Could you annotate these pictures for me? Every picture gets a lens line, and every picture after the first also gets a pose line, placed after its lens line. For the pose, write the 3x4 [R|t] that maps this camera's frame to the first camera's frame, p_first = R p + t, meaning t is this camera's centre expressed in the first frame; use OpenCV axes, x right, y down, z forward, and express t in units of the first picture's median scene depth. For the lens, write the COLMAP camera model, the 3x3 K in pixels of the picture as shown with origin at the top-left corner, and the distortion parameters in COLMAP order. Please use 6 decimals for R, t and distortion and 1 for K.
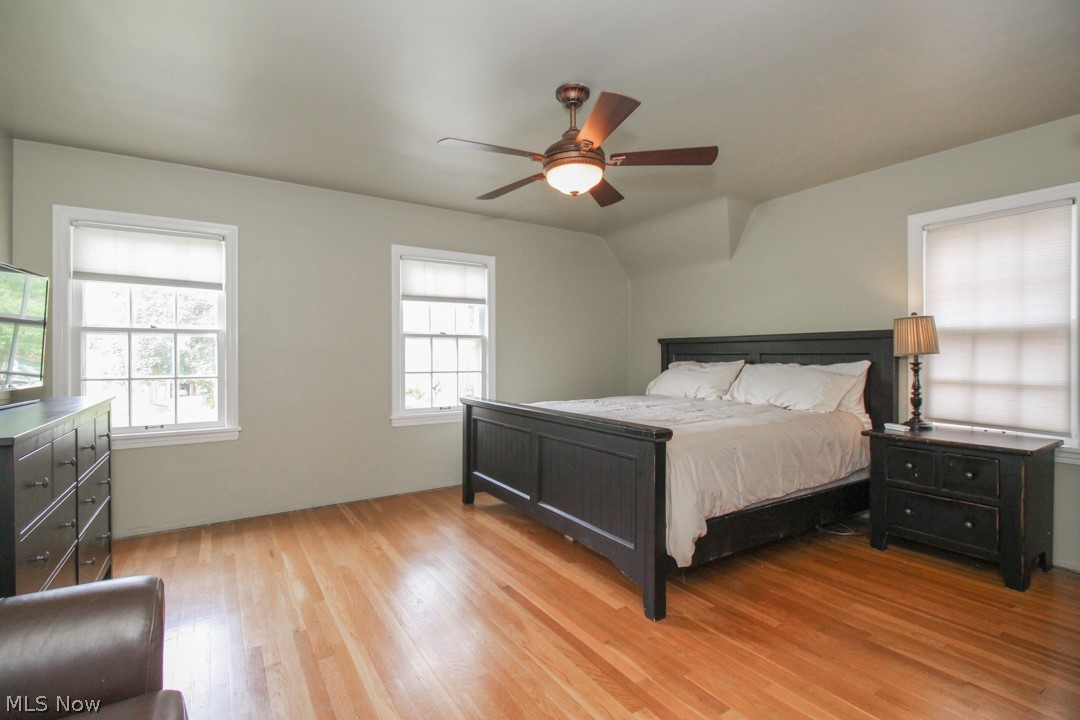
lens RADIAL K [[504.5, 0, 539.7], [0, 504.5, 361.1], [0, 0, 1]] dist [0.003829, 0.000050]
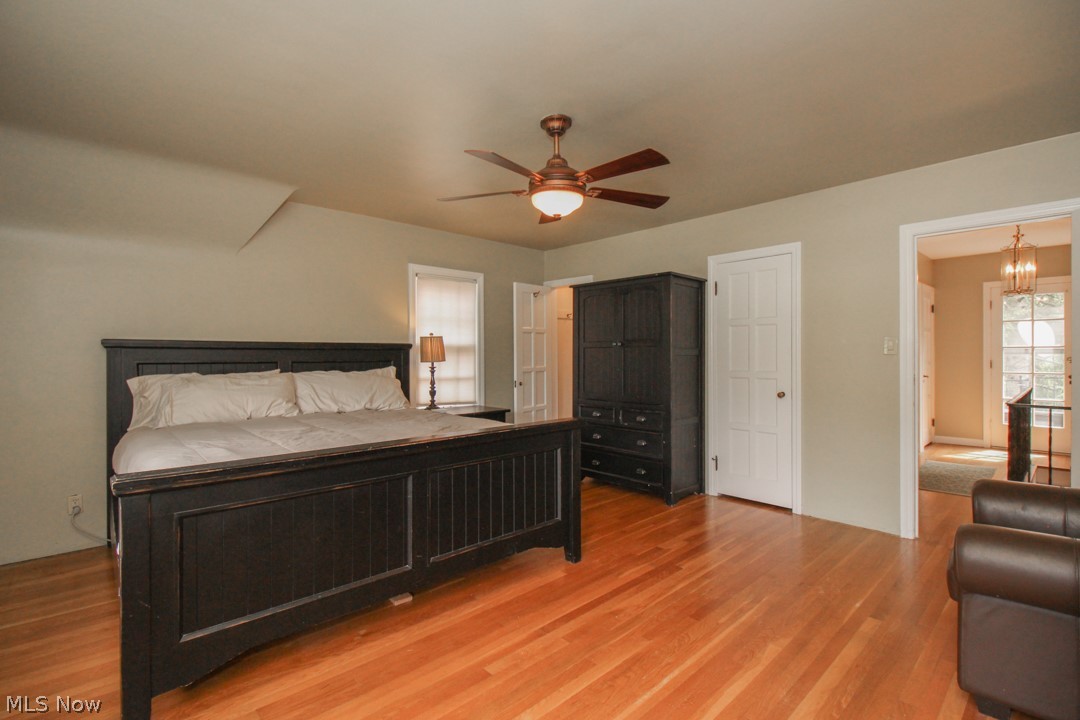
lens RADIAL K [[504.5, 0, 539.8], [0, 504.5, 354.0], [0, 0, 1]] dist [0.003829, 0.000050]
pose [[-0.186772, 0.002323, 0.982401, -0.779244], [0.014589, 0.999893, 0.000410, -0.030709], [-0.982295, 0.014409, -0.186786, 0.969726]]
